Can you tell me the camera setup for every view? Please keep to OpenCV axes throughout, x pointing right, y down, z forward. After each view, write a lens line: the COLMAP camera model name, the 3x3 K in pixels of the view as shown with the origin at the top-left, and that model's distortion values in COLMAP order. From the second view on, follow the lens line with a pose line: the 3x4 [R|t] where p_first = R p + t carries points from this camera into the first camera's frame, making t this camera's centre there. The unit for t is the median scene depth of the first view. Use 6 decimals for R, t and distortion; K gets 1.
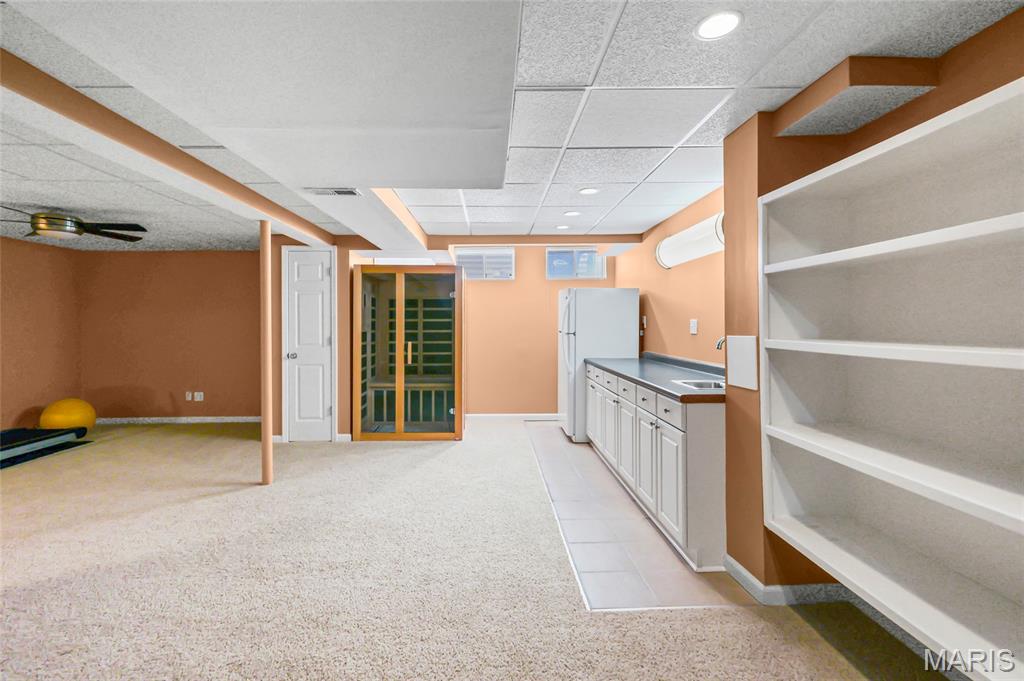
lens RADIAL K [[444.7, 0, 509.3], [0, 444.7, 339.4], [0, 0, 1]] dist [0.001878, 0.000214]
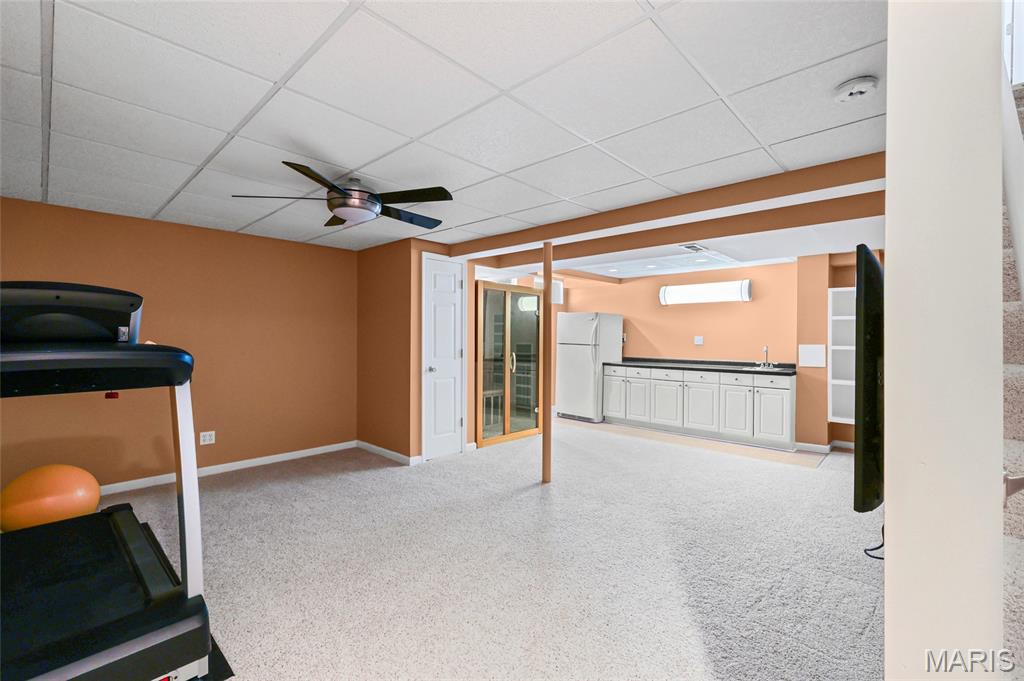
lens RADIAL K [[444.7, 0, 509.3], [0, 444.7, 339.4], [0, 0, 1]] dist [0.001878, 0.000214]
pose [[0.710221, 0.005170, 0.703960, -1.036922], [0.012856, 0.999711, -0.020313, -0.005194], [-0.703862, 0.023477, 0.709949, 0.204022]]
